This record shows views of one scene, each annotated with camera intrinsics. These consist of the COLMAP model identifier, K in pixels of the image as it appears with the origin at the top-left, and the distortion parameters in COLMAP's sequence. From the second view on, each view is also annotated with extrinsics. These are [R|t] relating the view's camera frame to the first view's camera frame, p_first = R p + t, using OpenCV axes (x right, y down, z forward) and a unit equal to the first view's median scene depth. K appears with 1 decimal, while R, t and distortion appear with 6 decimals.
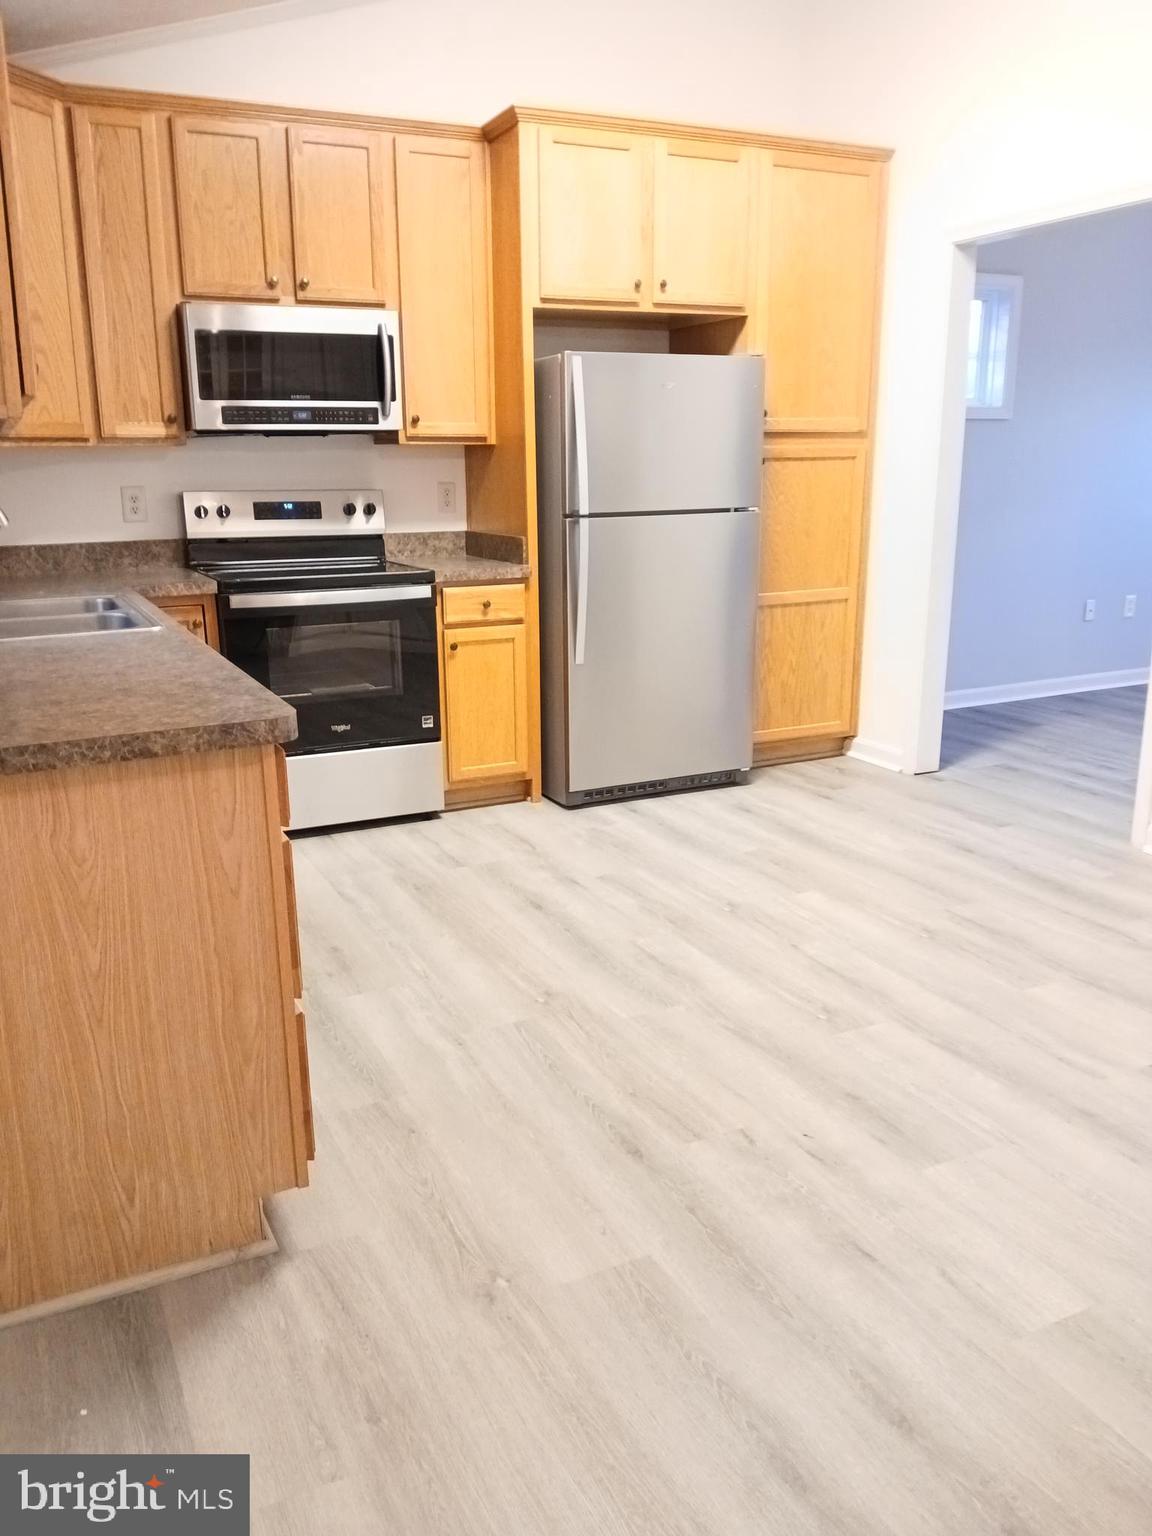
lens RADIAL K [[1189.0, 0, 555.6], [0, 1189.0, 773.0], [0, 0, 1]] dist [0.076985, -0.162924]
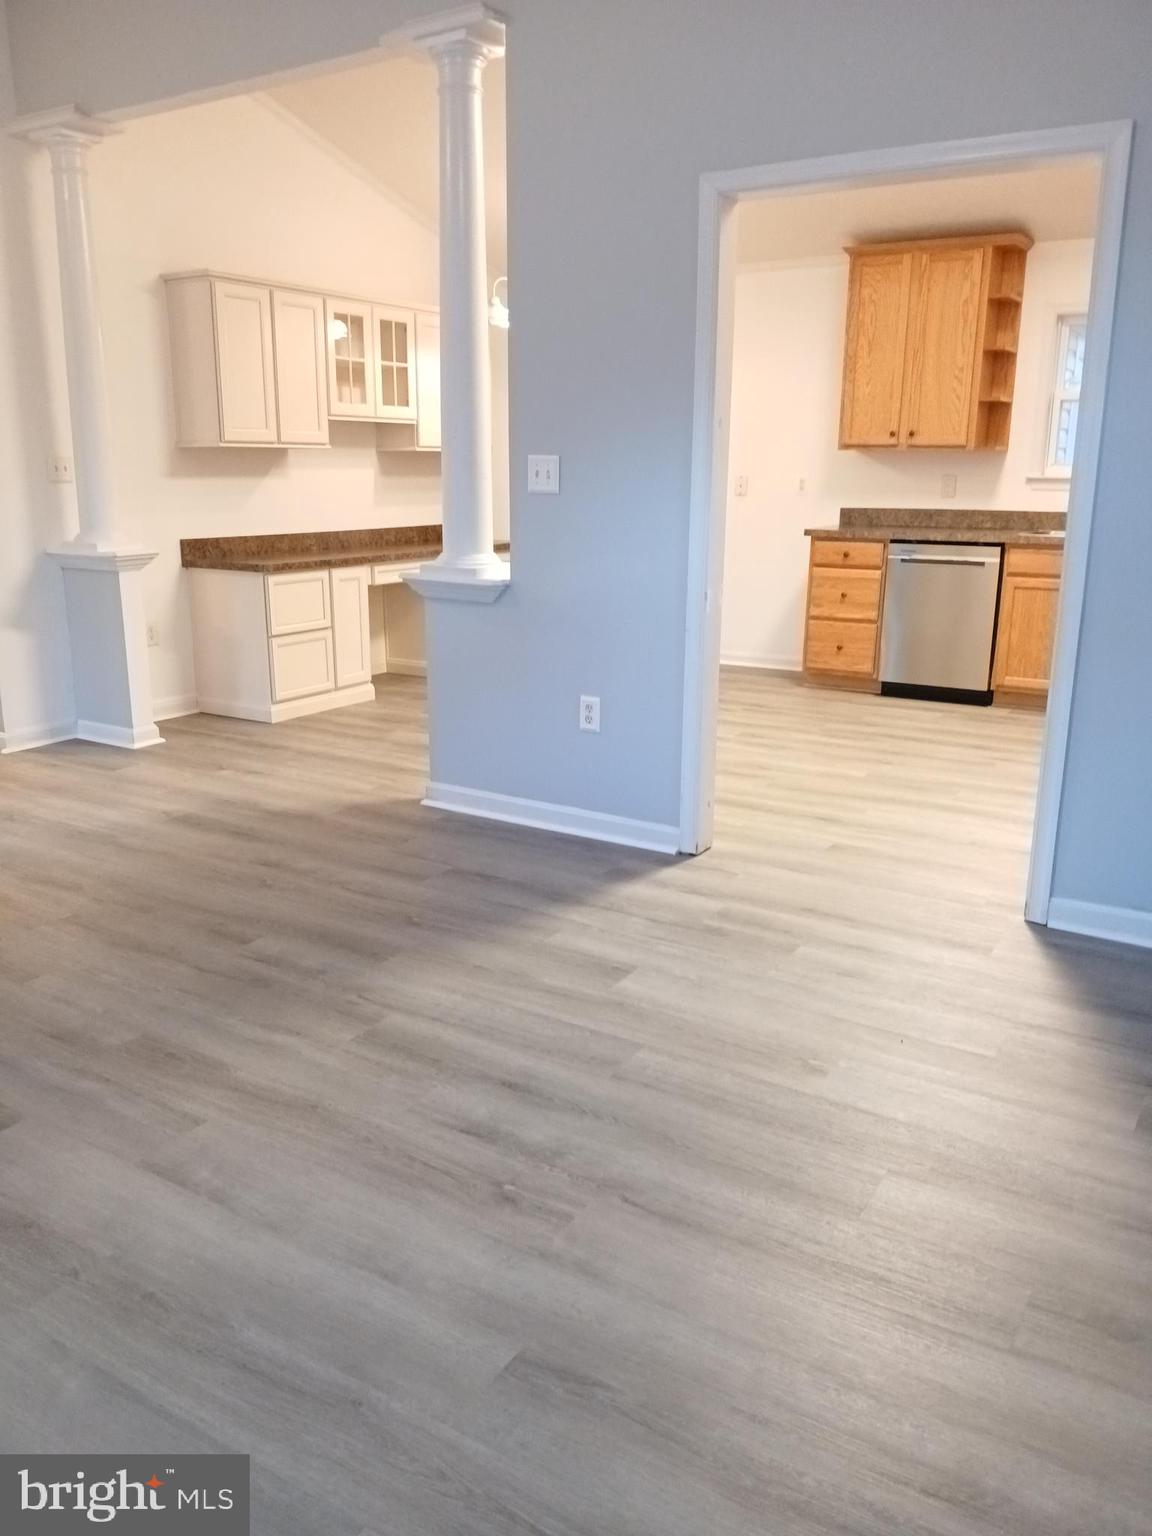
lens RADIAL K [[1189.0, 0, 568.4], [0, 1189.0, 772.1], [0, 0, 1]] dist [0.076985, -0.162924]
pose [[-0.843212, 0.146266, -0.517300, 1.144040], [-0.129577, 0.878603, 0.459637, -0.466133], [0.521731, 0.454602, -0.721896, 1.702031]]
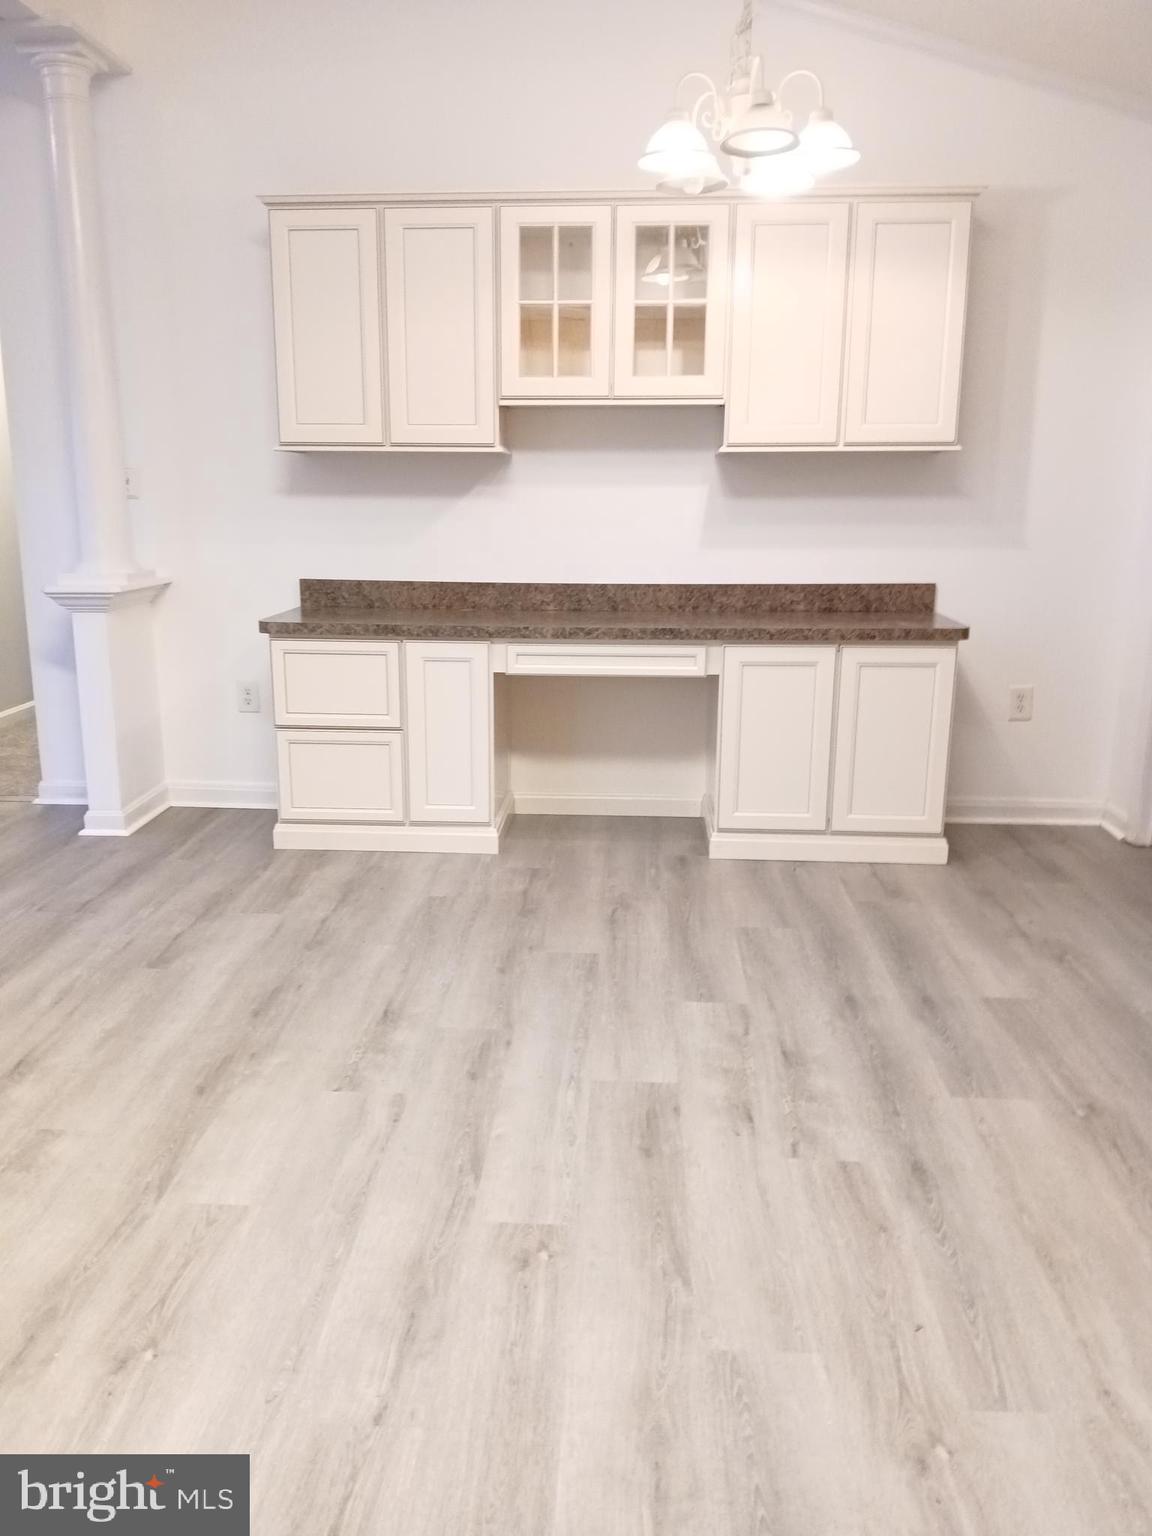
lens RADIAL K [[1189.0, 0, 563.4], [0, 1189.0, 772.4], [0, 0, 1]] dist [0.076985, -0.162924]
pose [[-0.872079, -0.101873, 0.478644, -0.067632], [0.136386, 0.888742, 0.437650, -0.254893], [-0.469976, 0.446945, -0.761159, 1.019117]]
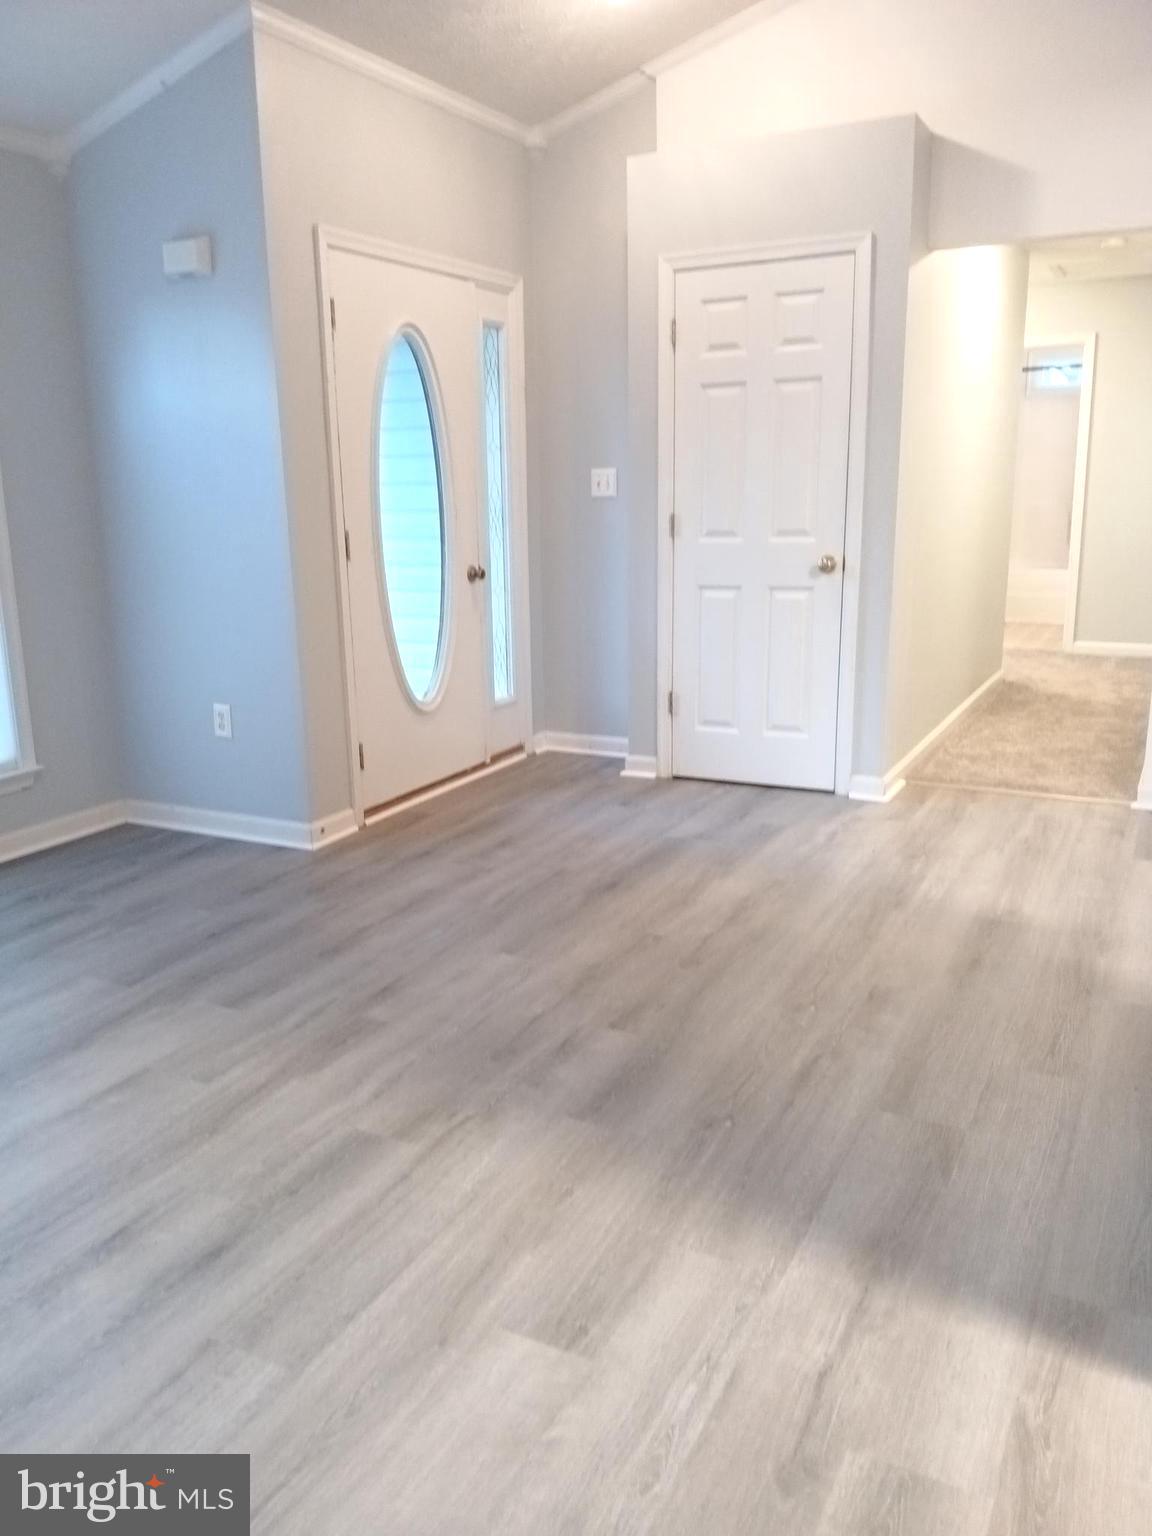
lens RADIAL K [[1189.0, 0, 557.5], [0, 1189.0, 772.0], [0, 0, 1]] dist [0.076985, -0.162924]
pose [[-0.593881, -0.166101, 0.787220, 0.396803], [0.233645, 0.900684, 0.366304, -0.354828], [-0.769880, 0.401471, -0.496091, 1.351822]]
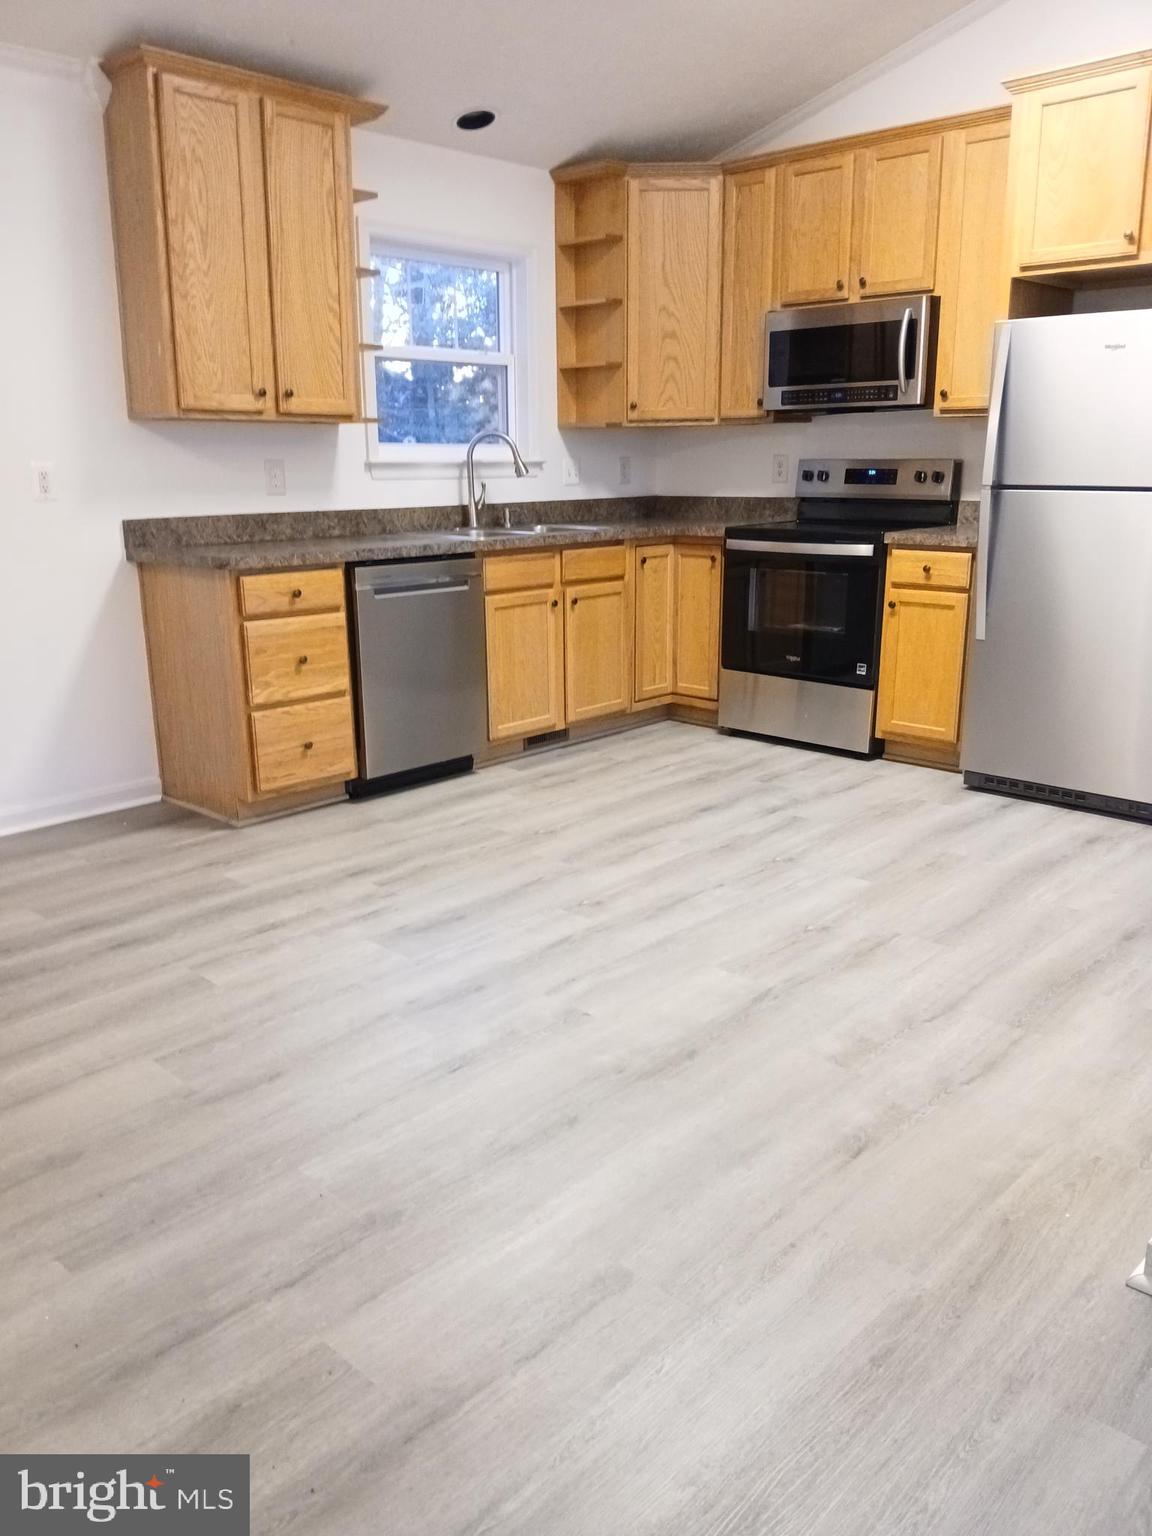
lens RADIAL K [[1189.0, 0, 548.9], [0, 1189.0, 766.5], [0, 0, 1]] dist [0.076985, -0.162924]
pose [[0.343306, 0.245977, -0.906442, 0.910654], [-0.234083, 0.957051, 0.171053, -0.087218], [0.909586, 0.153459, 0.386140, 0.355165]]
